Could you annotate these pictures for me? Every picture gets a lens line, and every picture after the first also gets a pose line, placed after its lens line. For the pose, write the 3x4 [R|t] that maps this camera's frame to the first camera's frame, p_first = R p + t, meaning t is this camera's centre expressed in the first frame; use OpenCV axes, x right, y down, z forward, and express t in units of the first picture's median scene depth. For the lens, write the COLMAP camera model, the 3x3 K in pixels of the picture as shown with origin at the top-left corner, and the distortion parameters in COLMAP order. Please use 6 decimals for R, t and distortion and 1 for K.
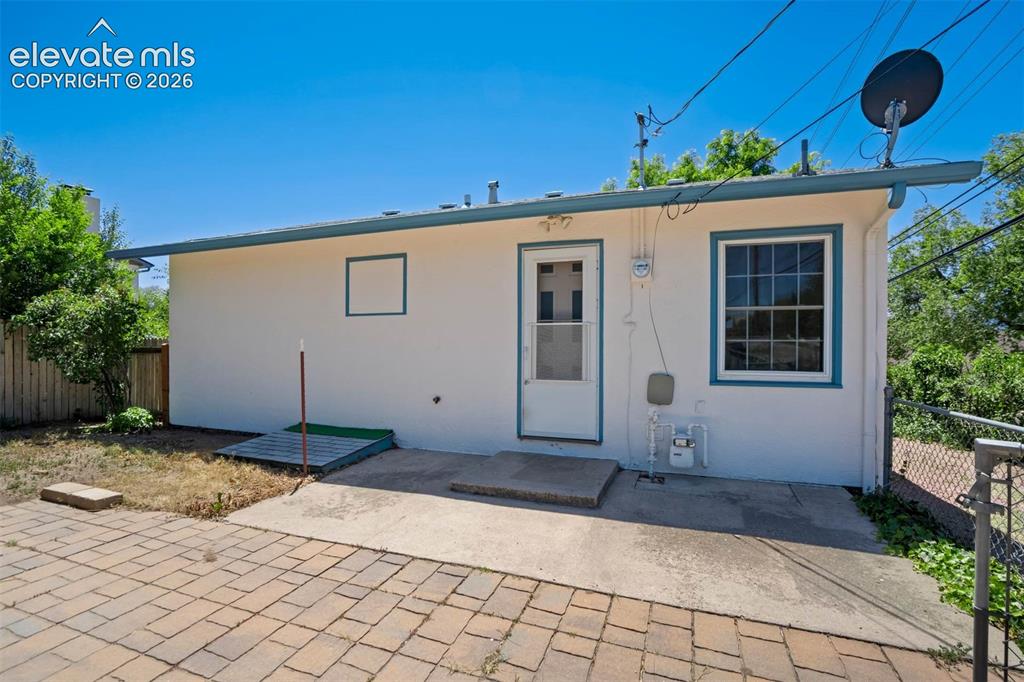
lens RADIAL K [[475.1, 0, 514.9], [0, 475.1, 345.1], [0, 0, 1]] dist [-0.038015, 0.021037]
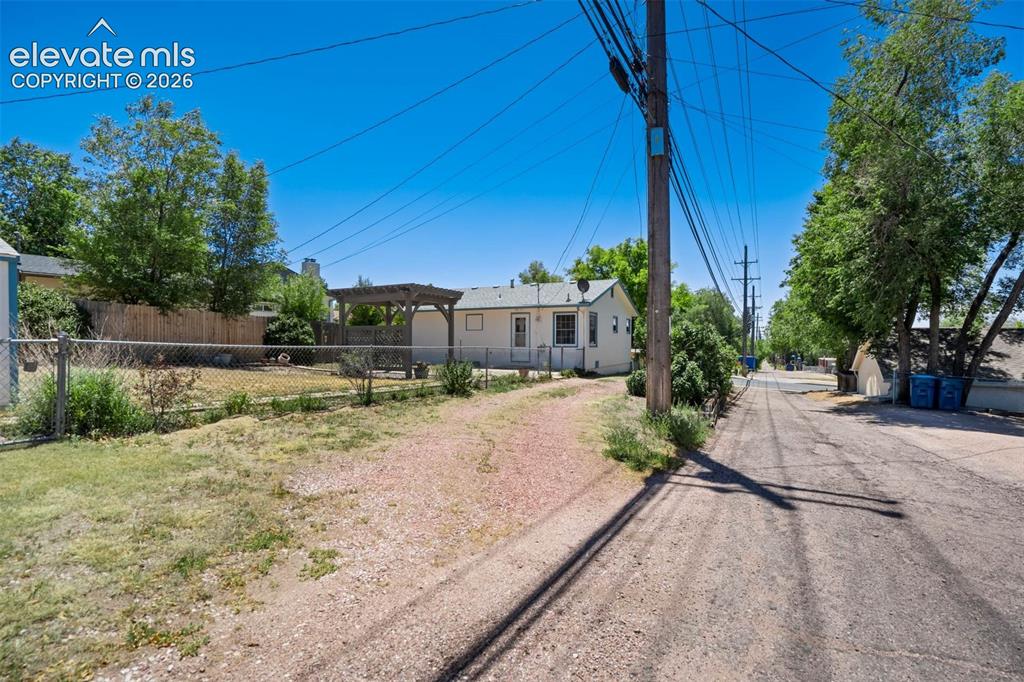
lens RADIAL K [[478.6, 0, 518.1], [0, 478.6, 346.0], [0, 0, 1]] dist [-0.046394, 0.023594]
pose [[0.991988, 0.002897, -0.126302, 0.609089], [-0.001975, 0.999971, 0.007423, 0.038447], [0.126320, -0.007114, 0.991964, -3.166015]]
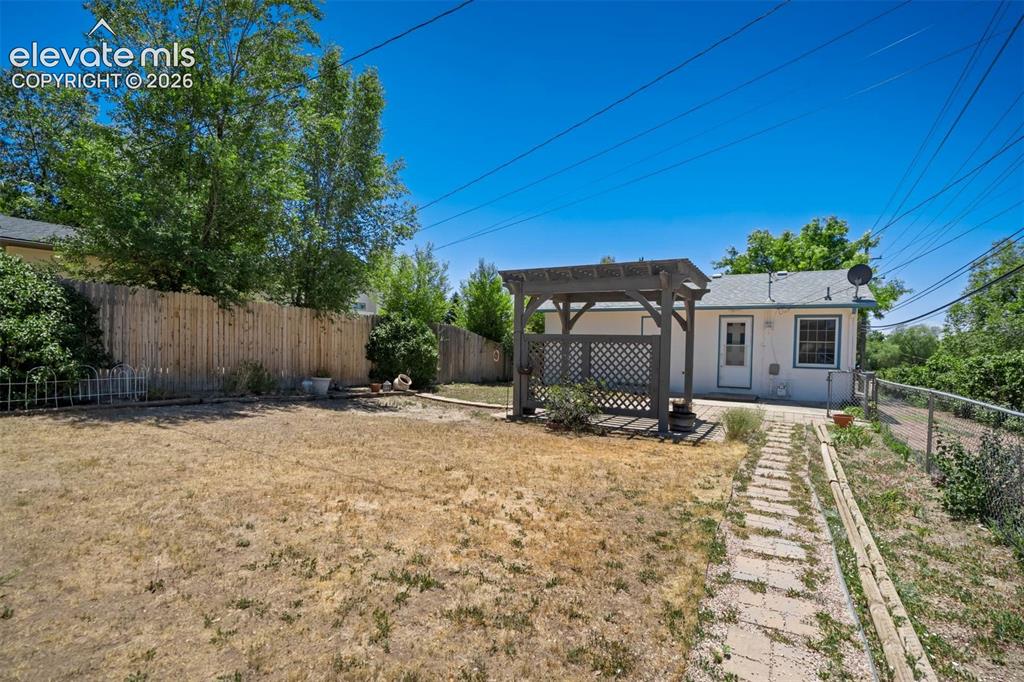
lens RADIAL K [[478.6, 0, 518.1], [0, 478.6, 346.0], [0, 0, 1]] dist [-0.046394, 0.023594]
pose [[0.985120, 0.019153, -0.170796, -0.691144], [-0.018114, 0.999807, 0.007640, -0.039774], [0.170909, -0.004432, 0.985277, -1.961476]]
